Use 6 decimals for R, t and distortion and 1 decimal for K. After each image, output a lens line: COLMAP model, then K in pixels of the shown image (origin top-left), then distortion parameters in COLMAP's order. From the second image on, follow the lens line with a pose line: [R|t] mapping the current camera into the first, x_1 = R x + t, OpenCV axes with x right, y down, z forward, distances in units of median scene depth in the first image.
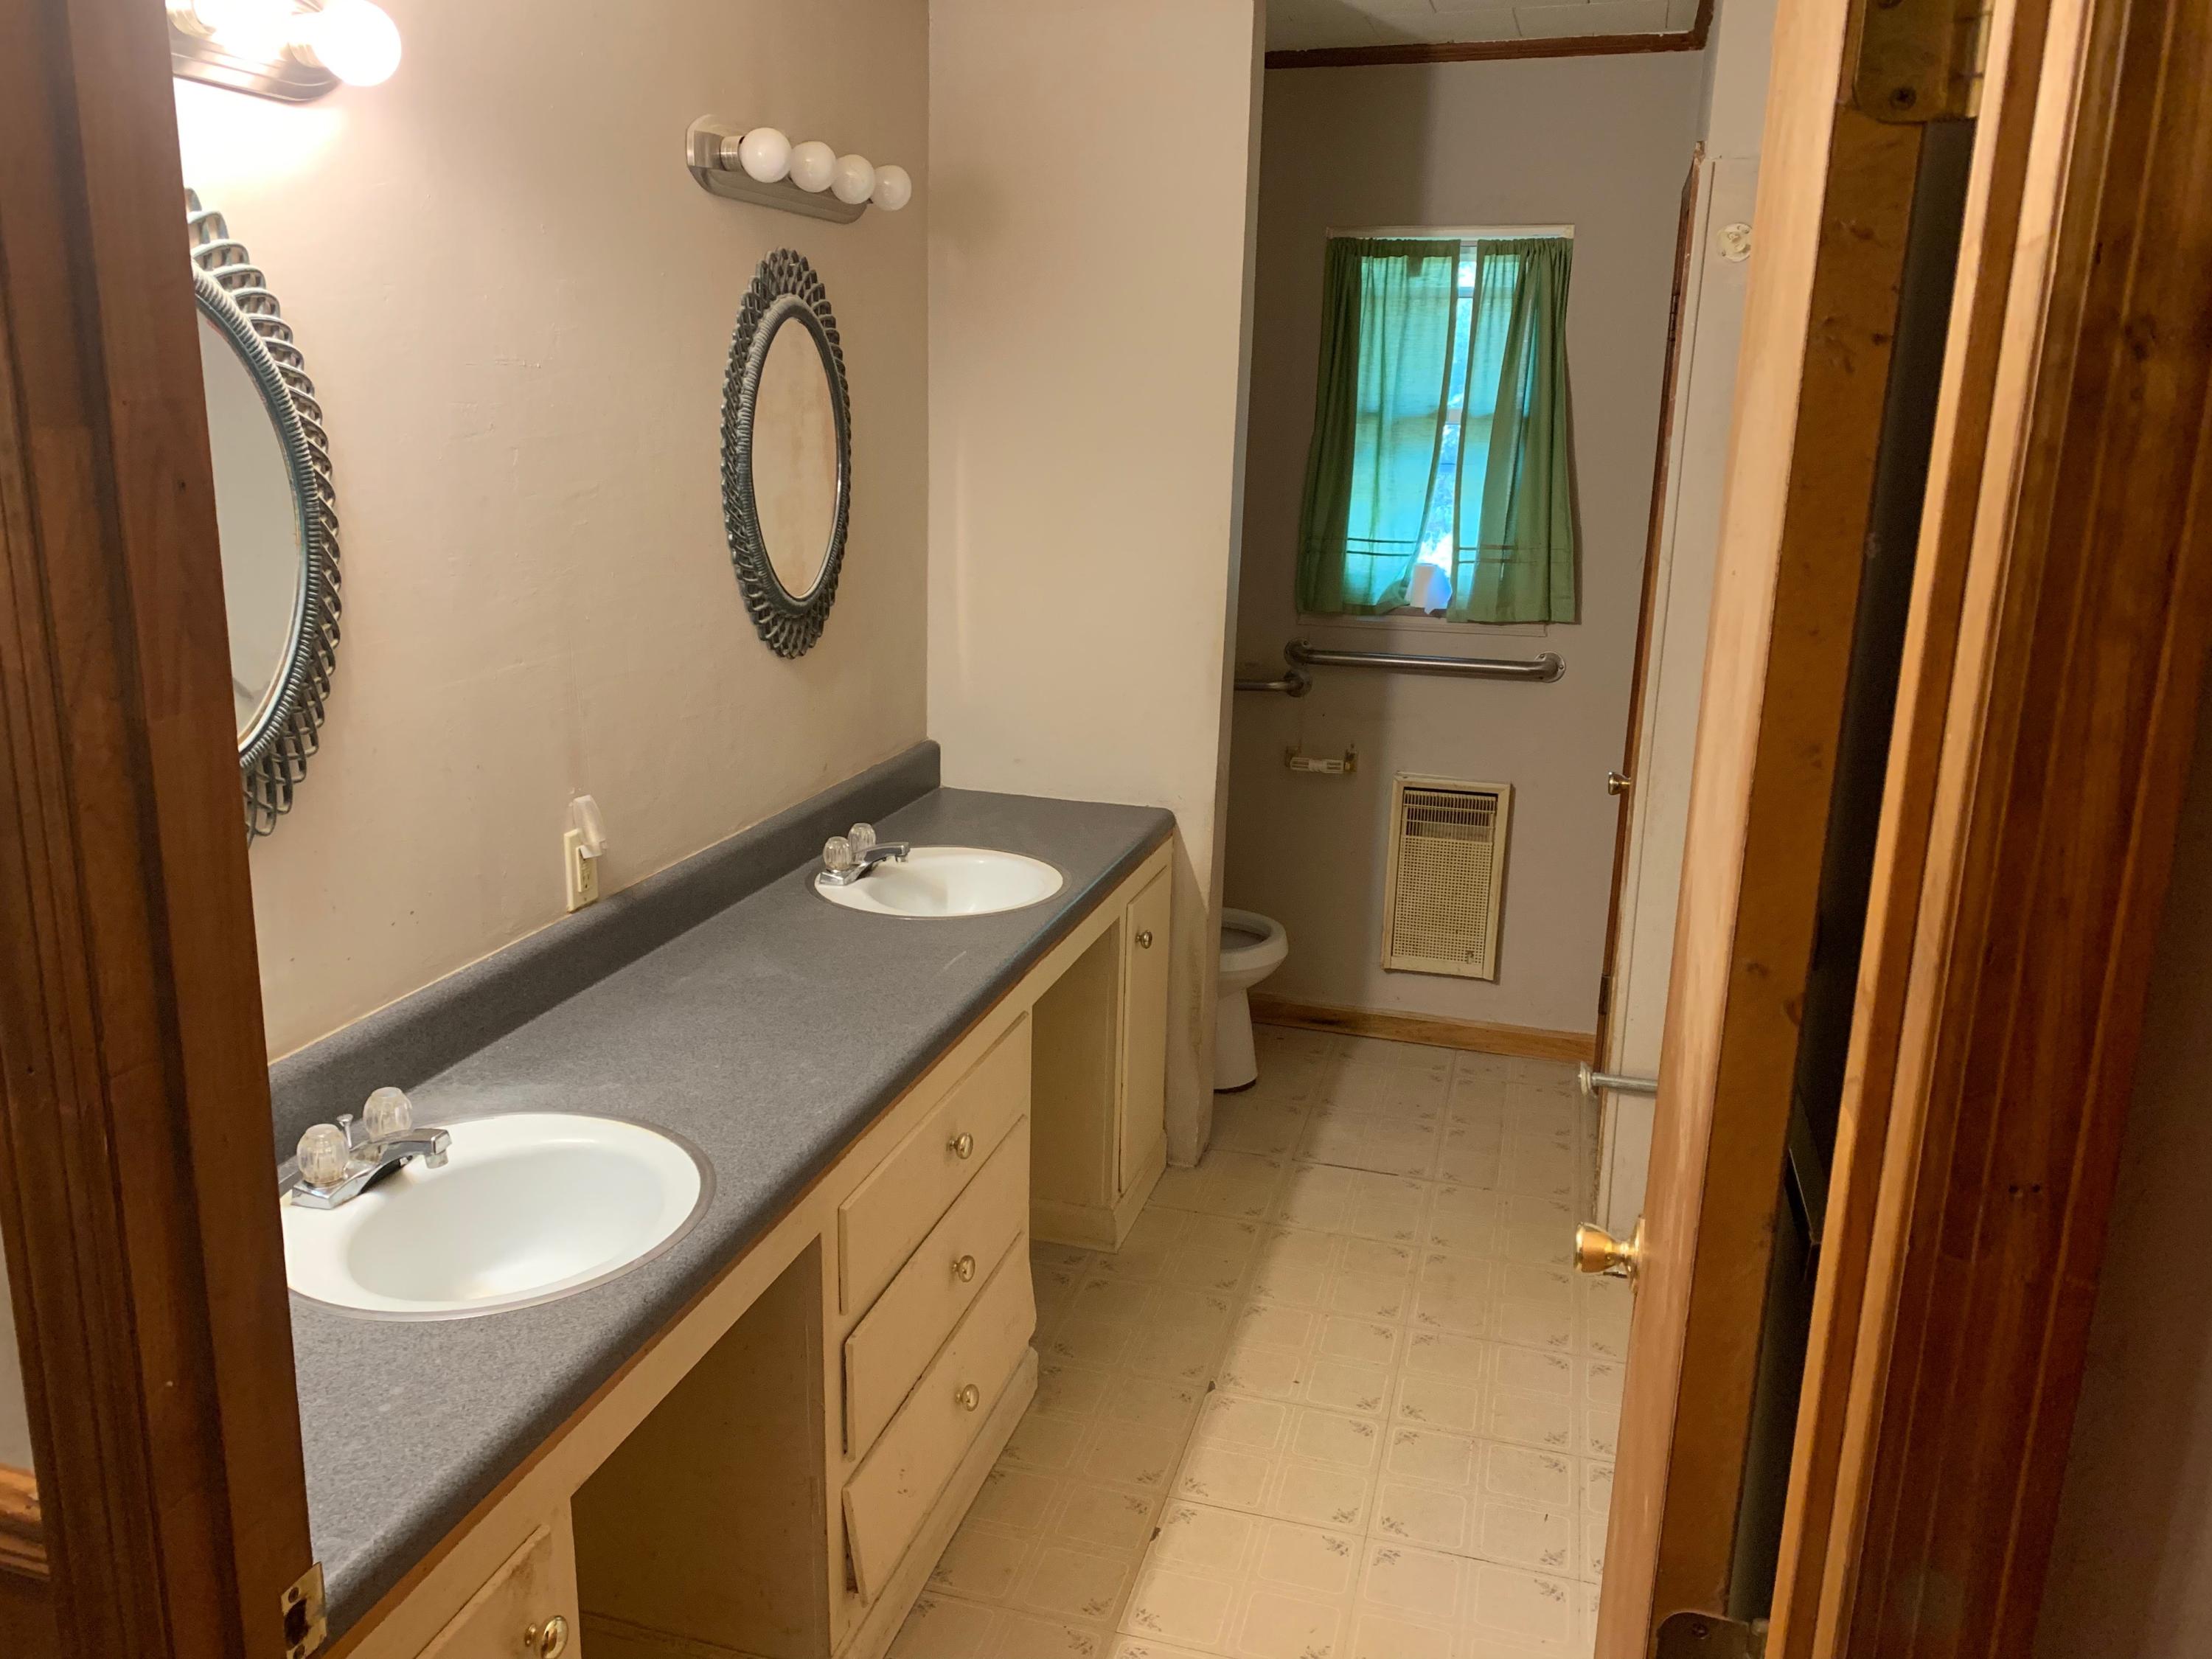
lens RADIAL K [[1677.2, 0, 1090.6], [0, 1677.2, 827.6], [0, 0, 1]] dist [0.057055, -0.059024]
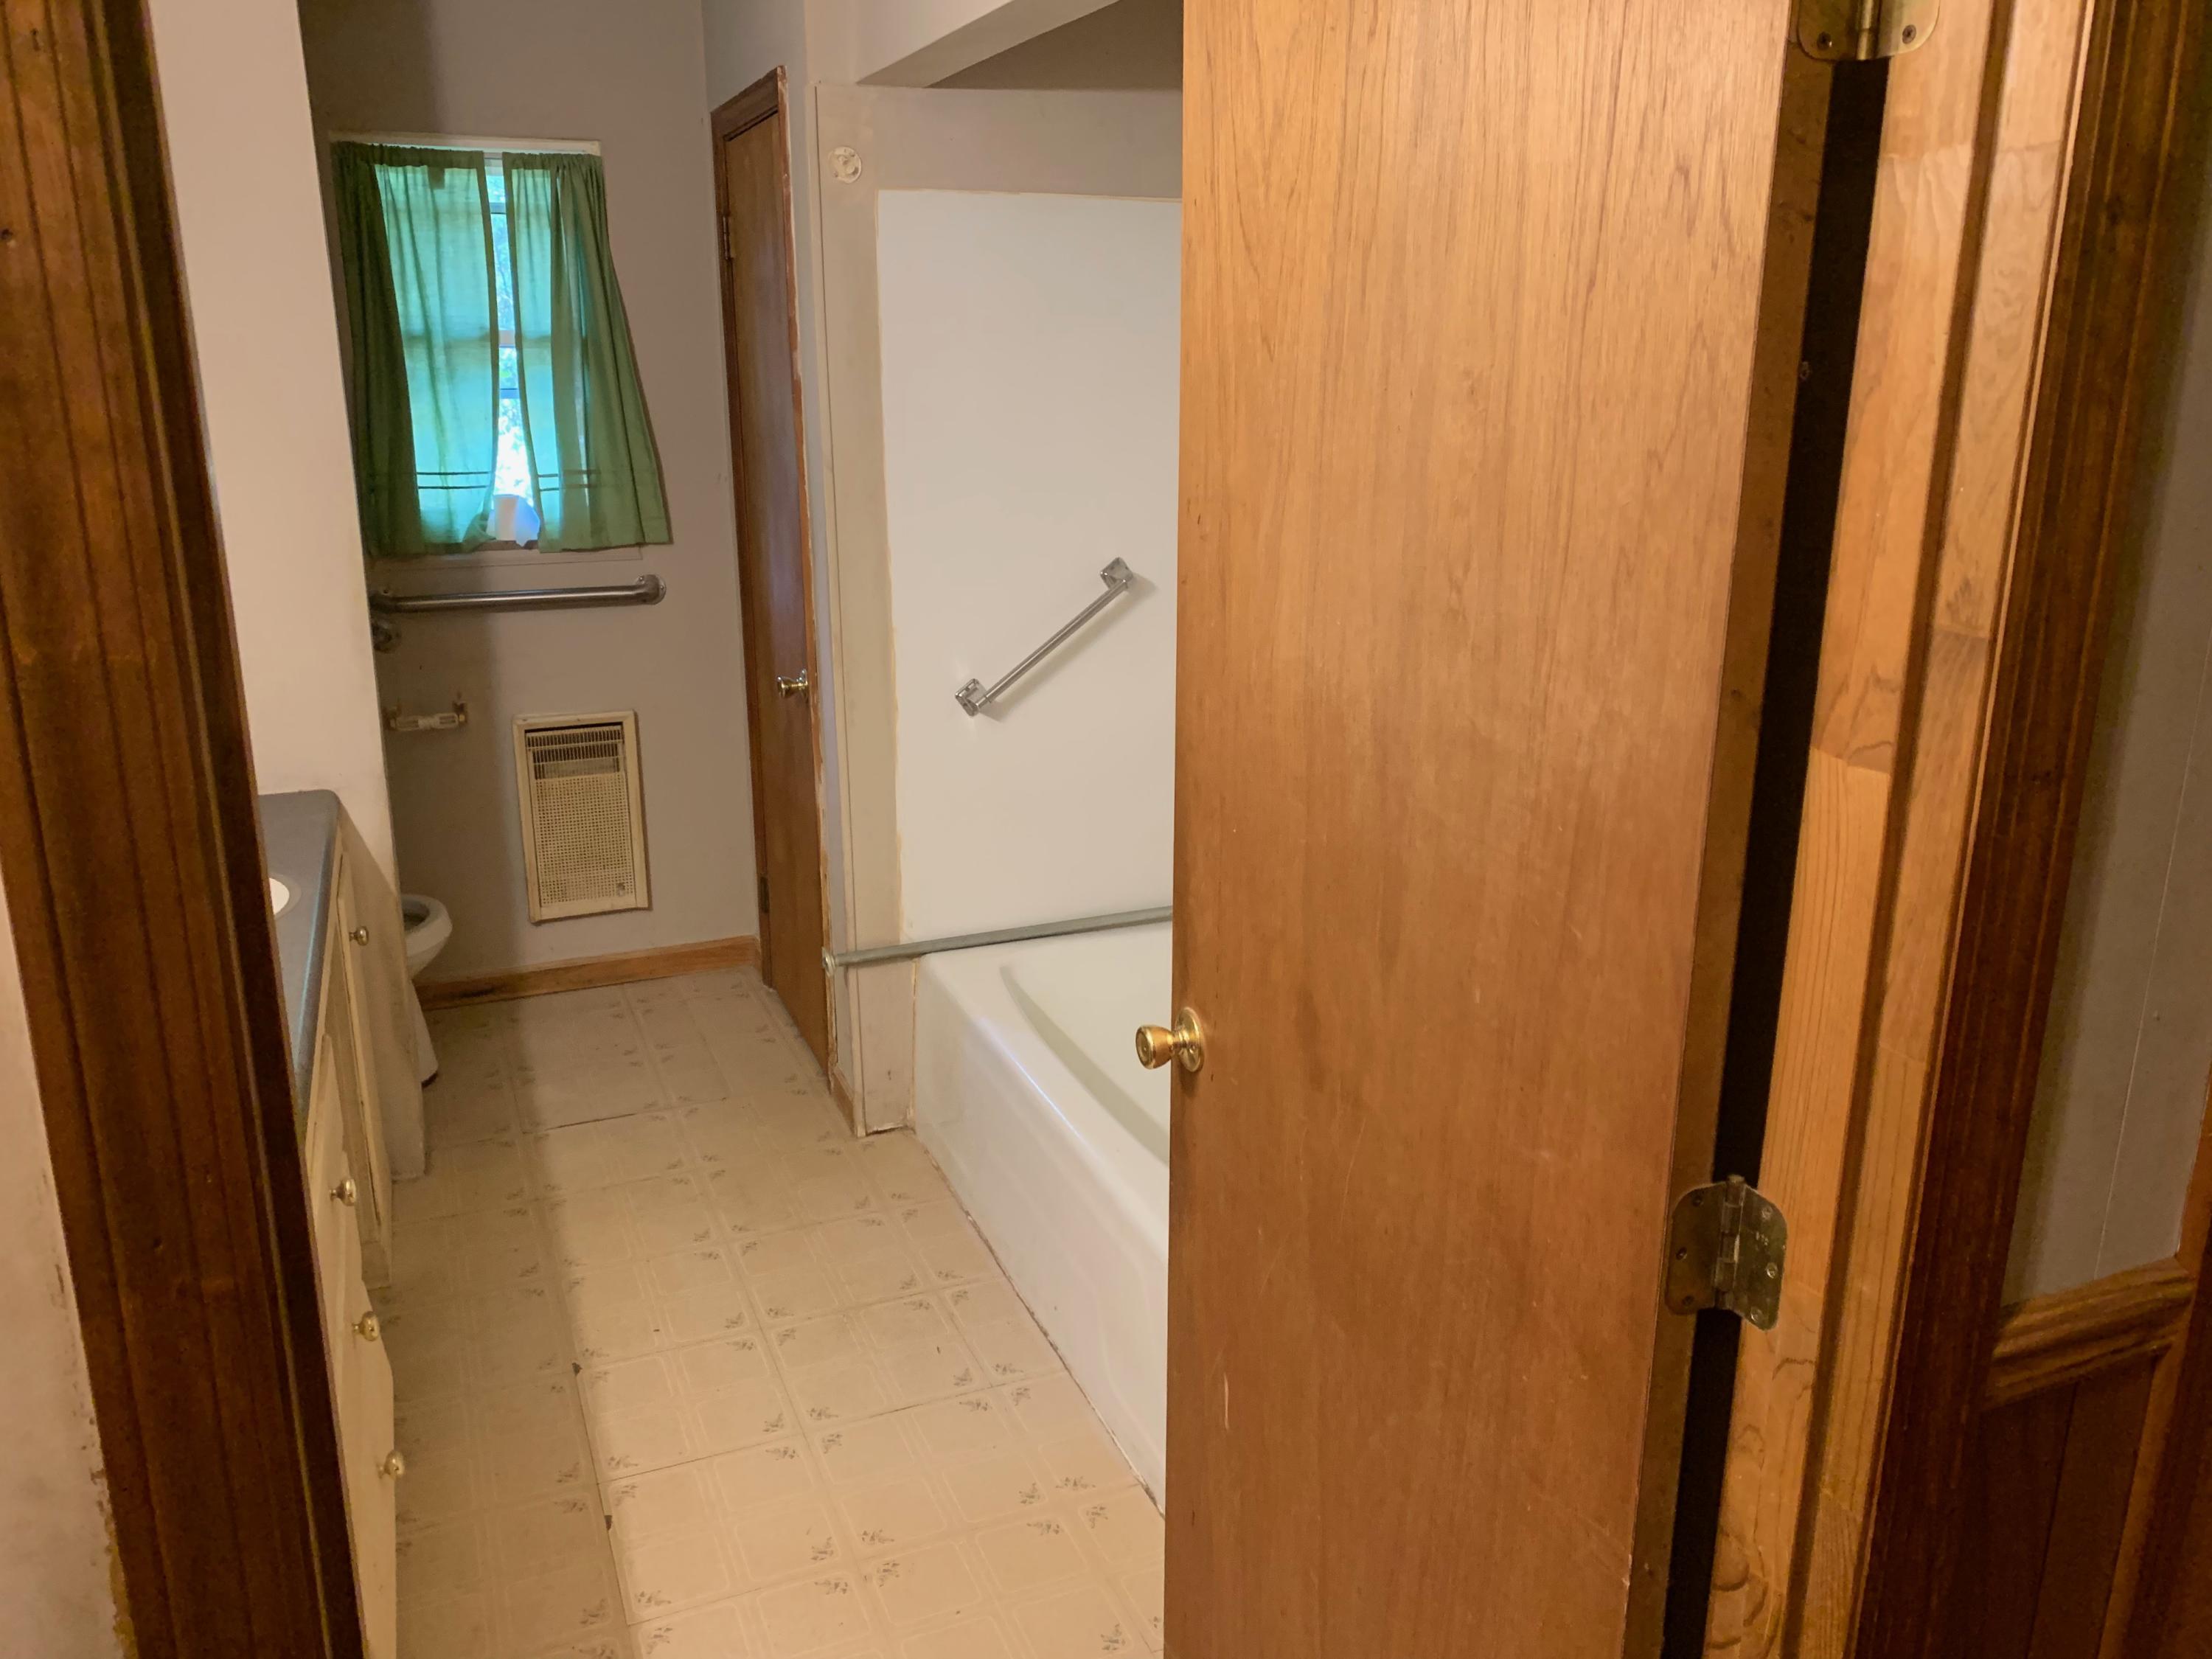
lens RADIAL K [[1677.2, 0, 1093.2], [0, 1677.2, 823.9], [0, 0, 1]] dist [0.057055, -0.059024]
pose [[0.785518, -0.193434, 0.587830, -0.140787], [0.172475, 0.980686, 0.092231, -0.004709], [-0.594318, 0.028937, 0.803709, 0.037618]]
